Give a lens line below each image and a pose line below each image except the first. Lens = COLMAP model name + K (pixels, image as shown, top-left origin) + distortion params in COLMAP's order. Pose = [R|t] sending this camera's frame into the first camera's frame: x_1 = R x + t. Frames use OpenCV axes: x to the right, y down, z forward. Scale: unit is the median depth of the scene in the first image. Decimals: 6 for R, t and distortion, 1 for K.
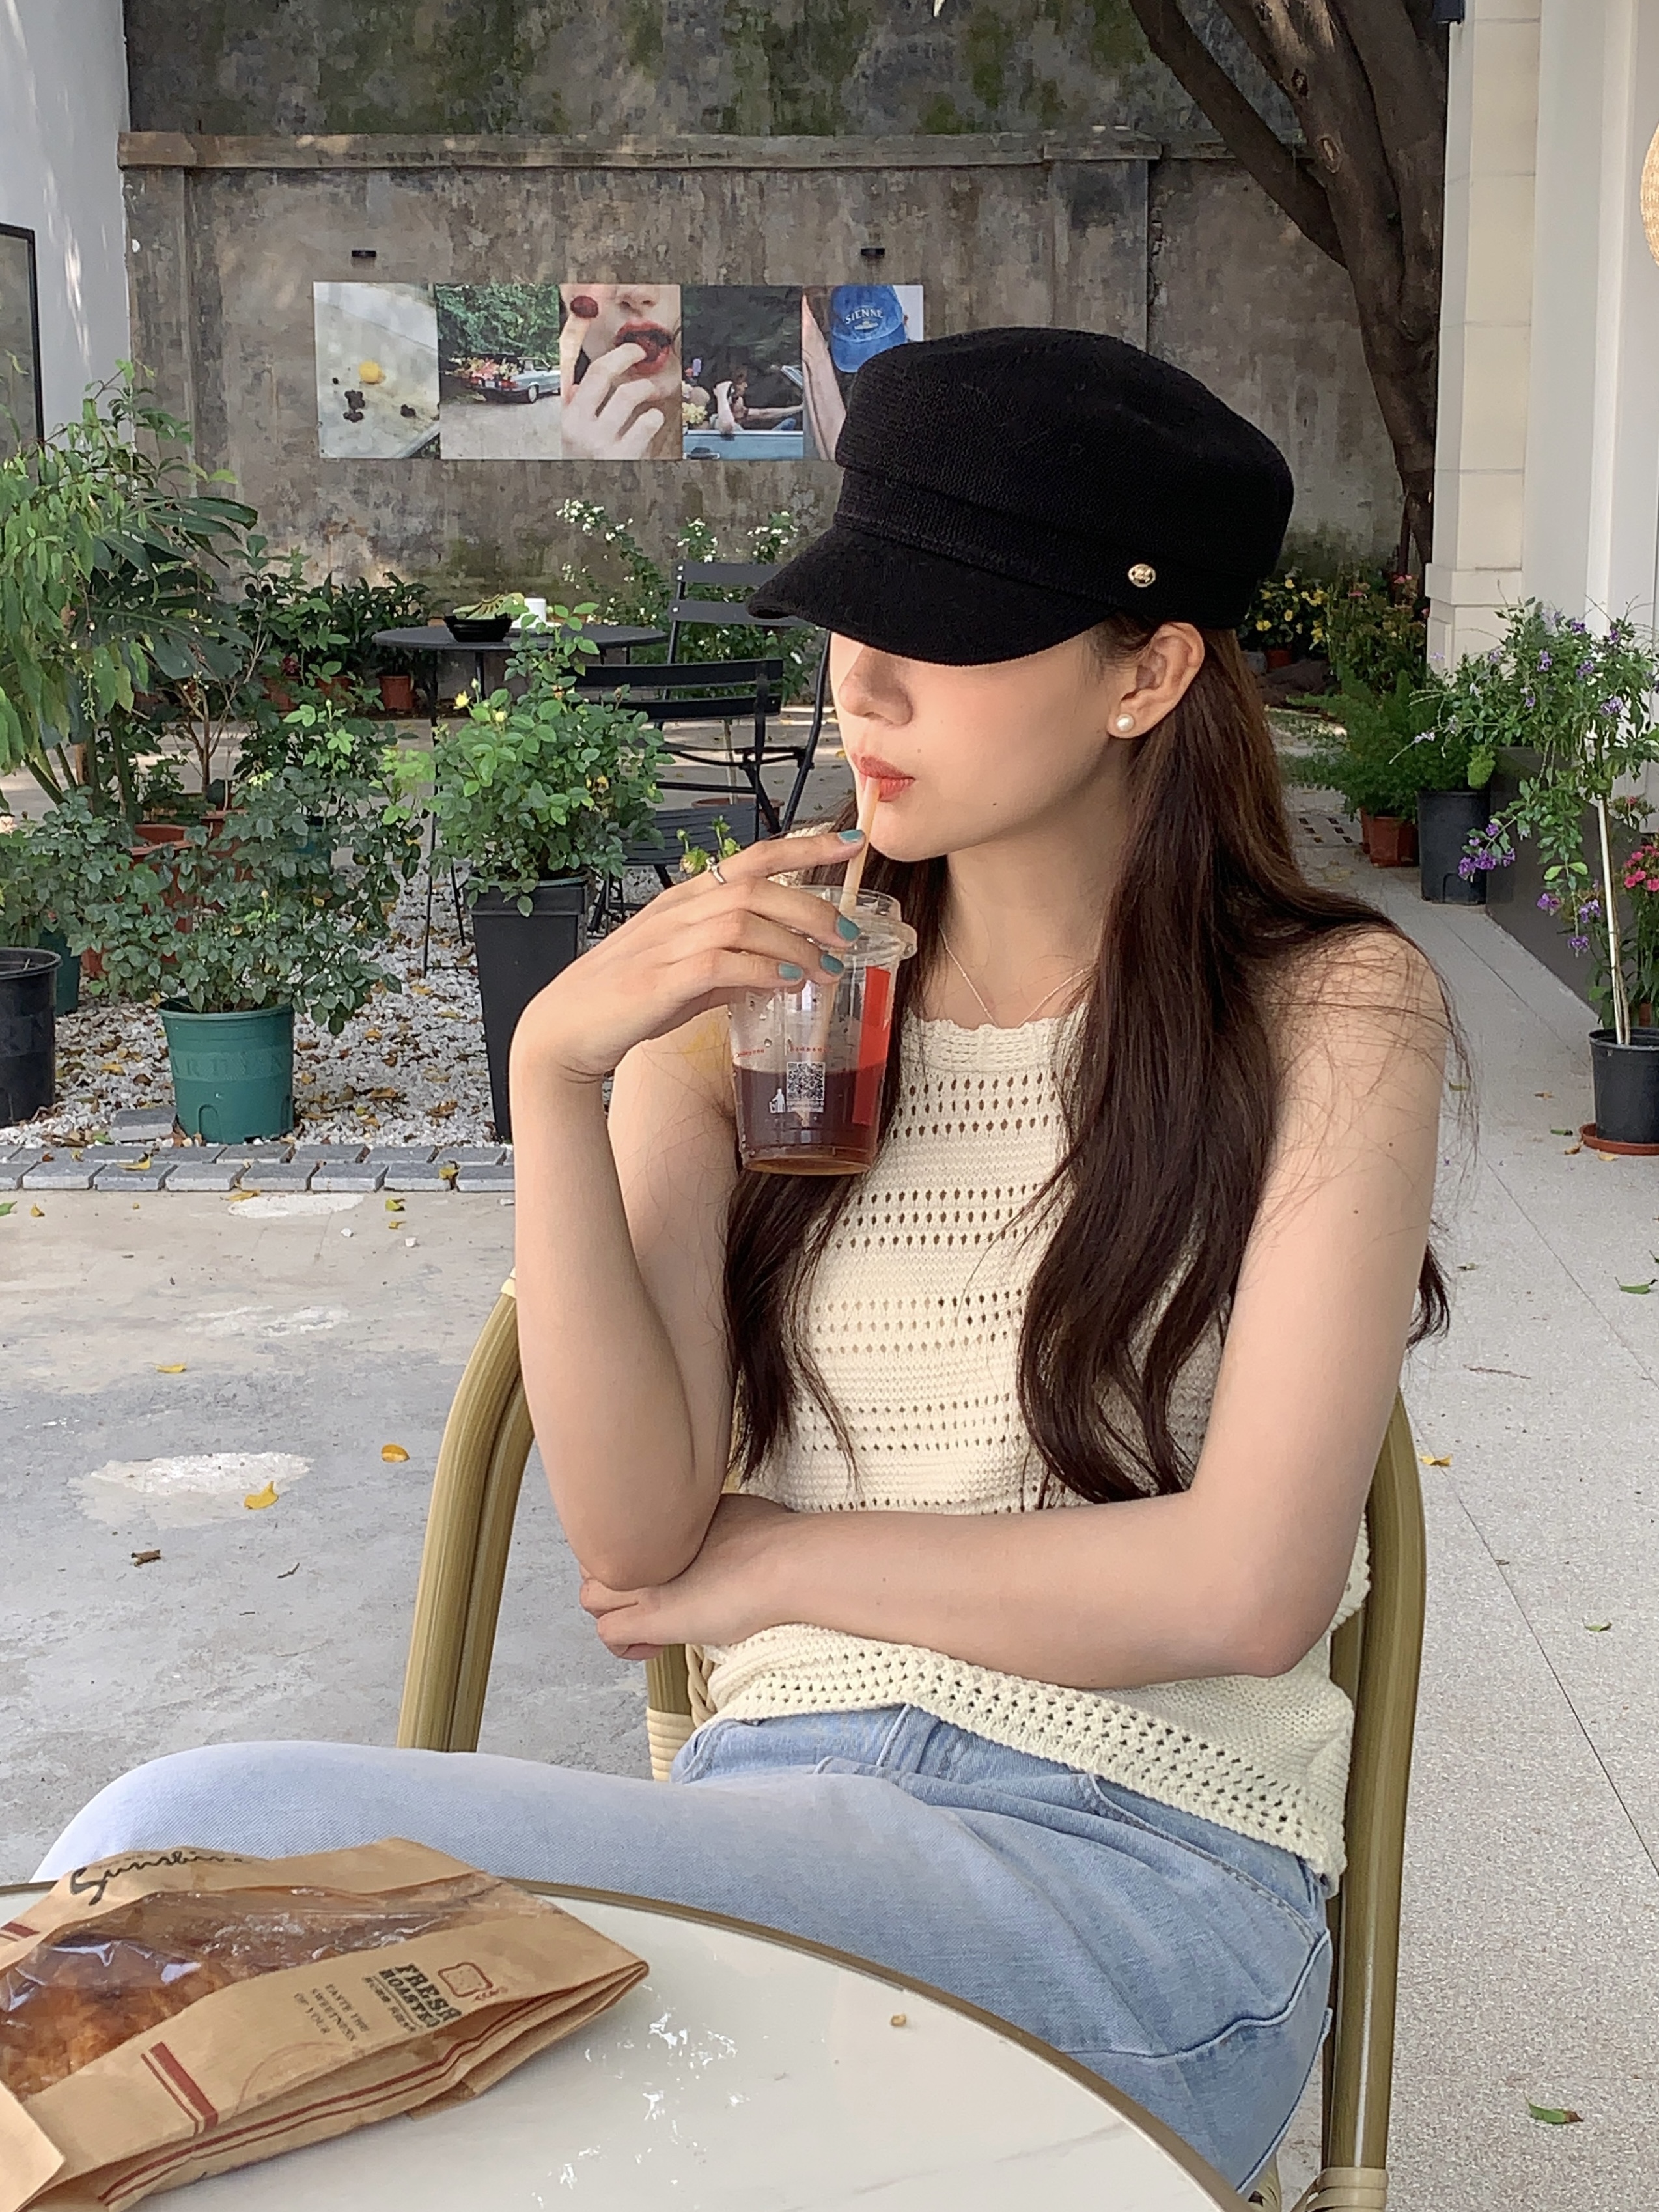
lens RADIAL K [[3005.7, 0, 830.1], [0, 3005.7, 1104.1], [0, 0, 1]] dist [0.010275, 0.000000]
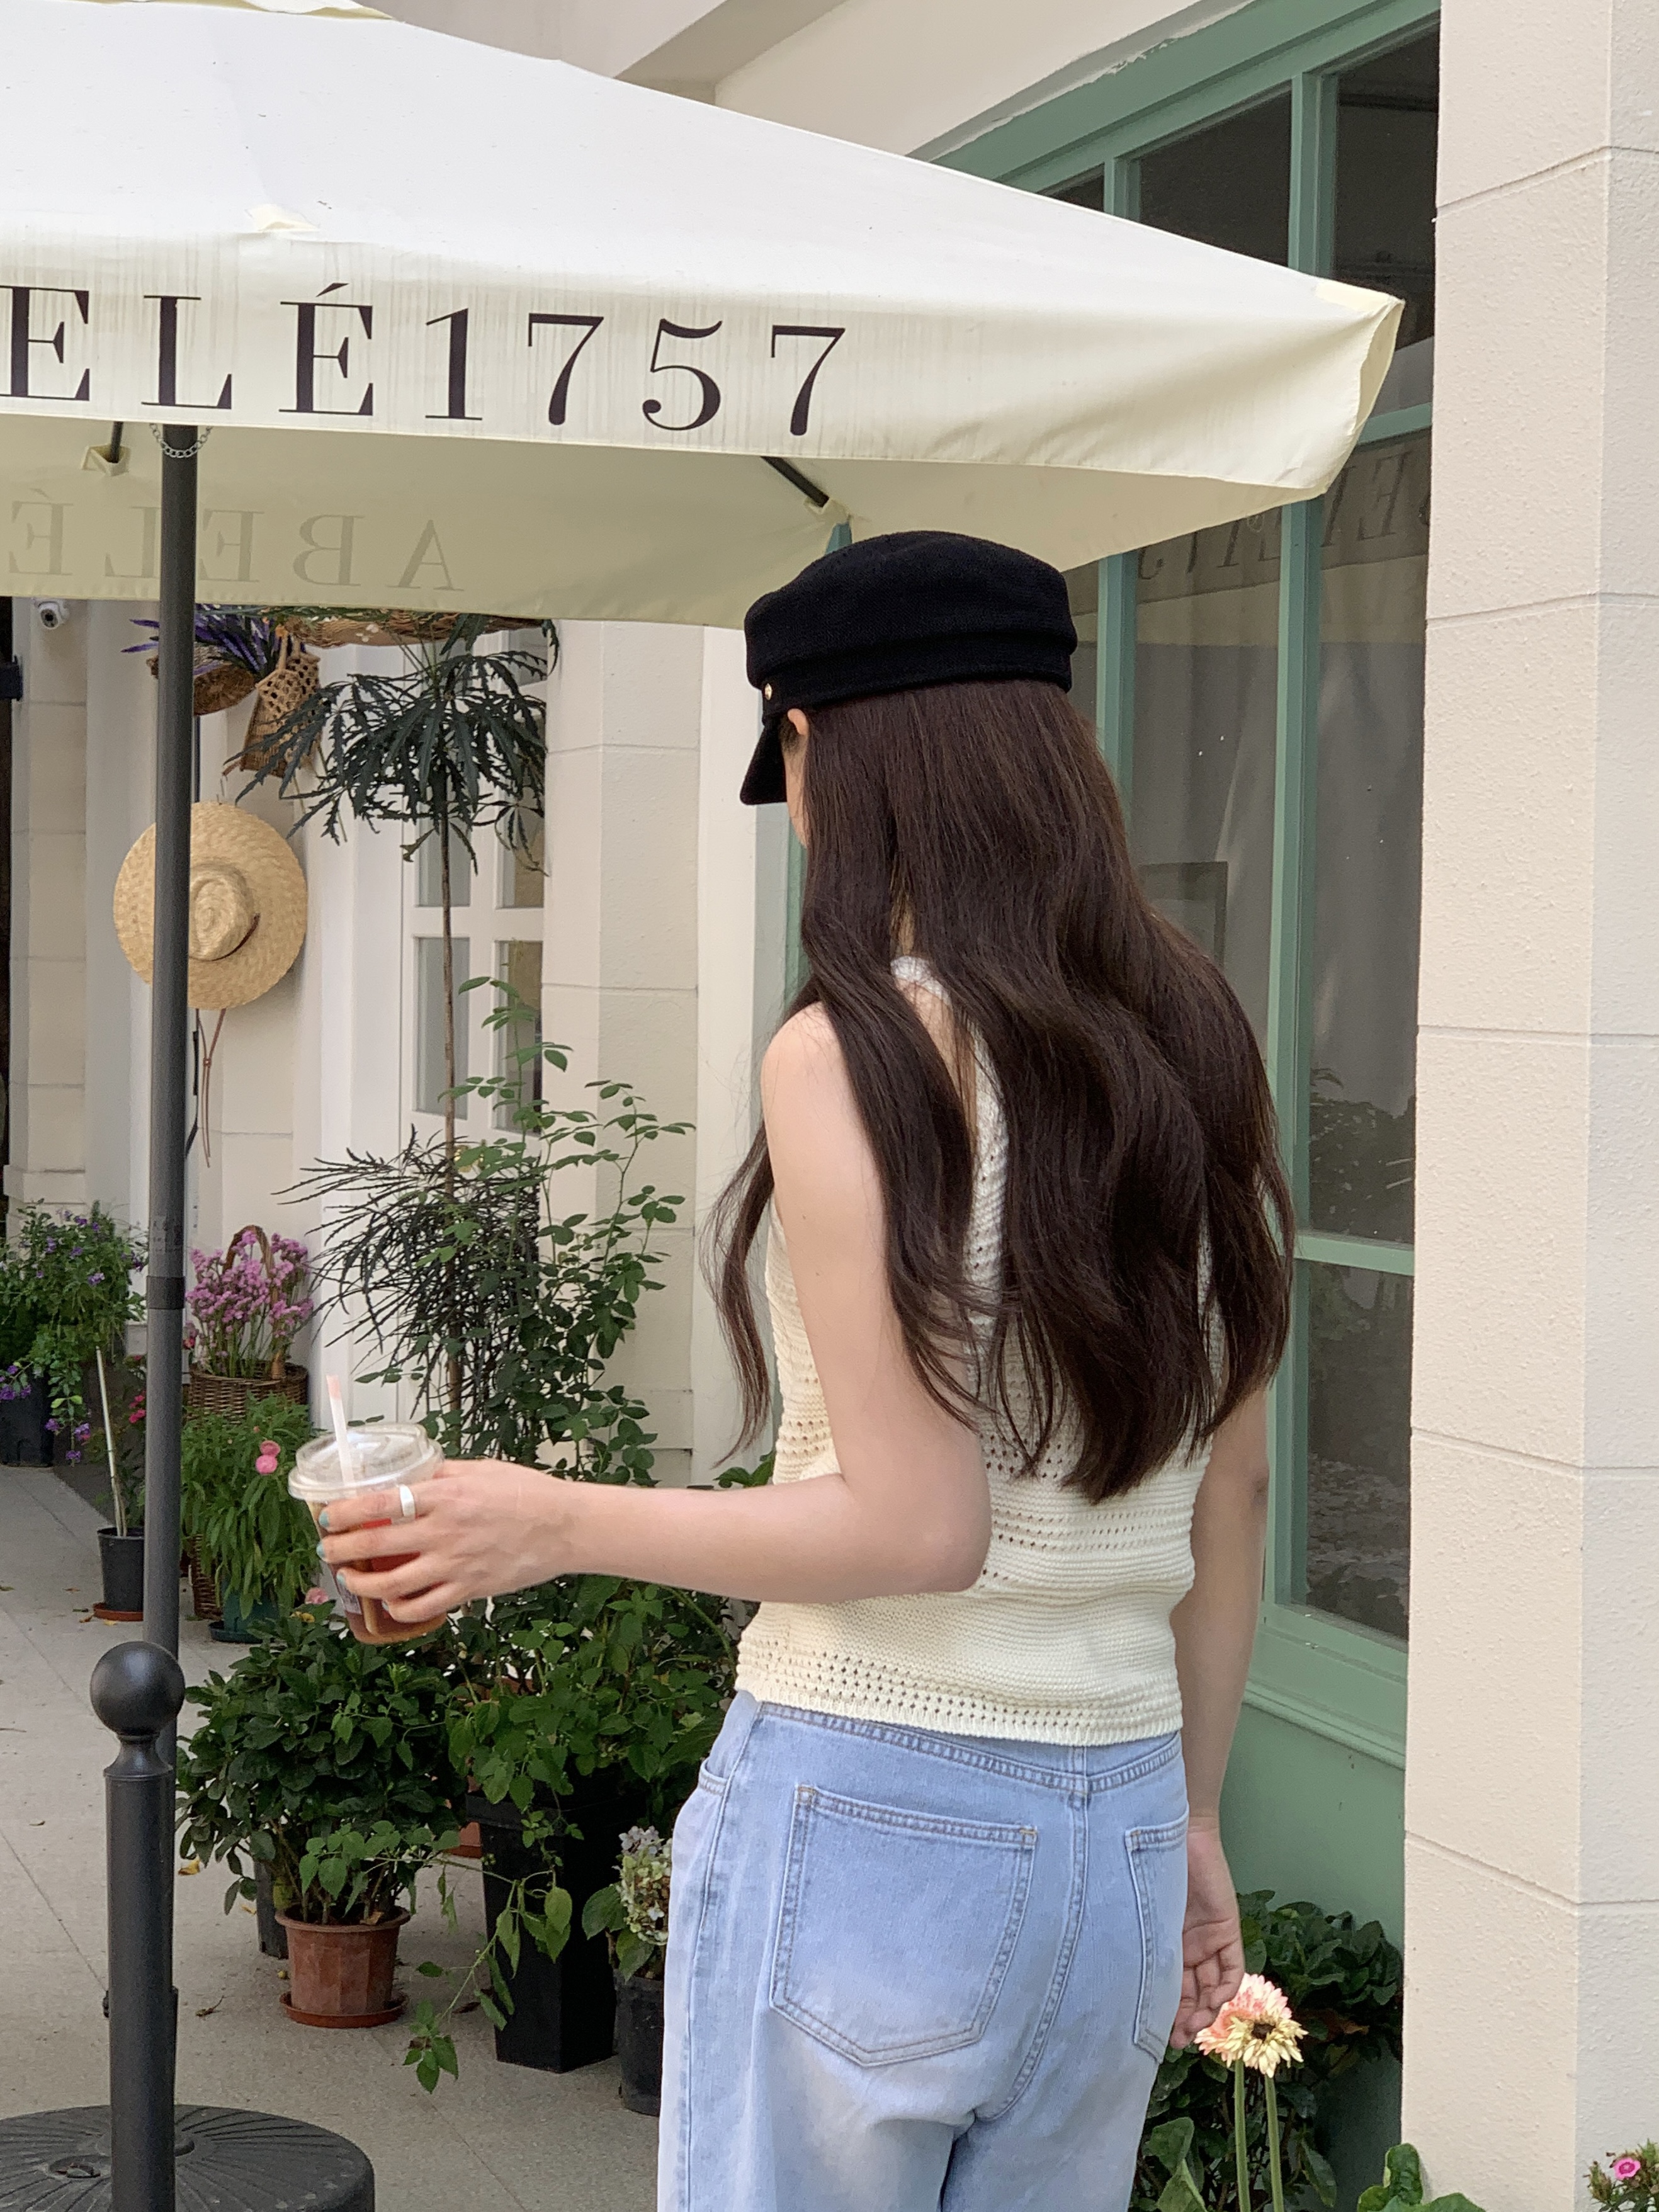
lens RADIAL K [[3816.4, 0, 829.1], [0, 3816.4, 1104.3], [0, 0, 1]] dist [-0.229509, 0.000000]
pose [[0.927924, 0.007821, 0.372688, -0.018020], [0.064032, 0.981576, -0.180025, 0.033544], [-0.367229, 0.190914, 0.910327, -0.190035]]
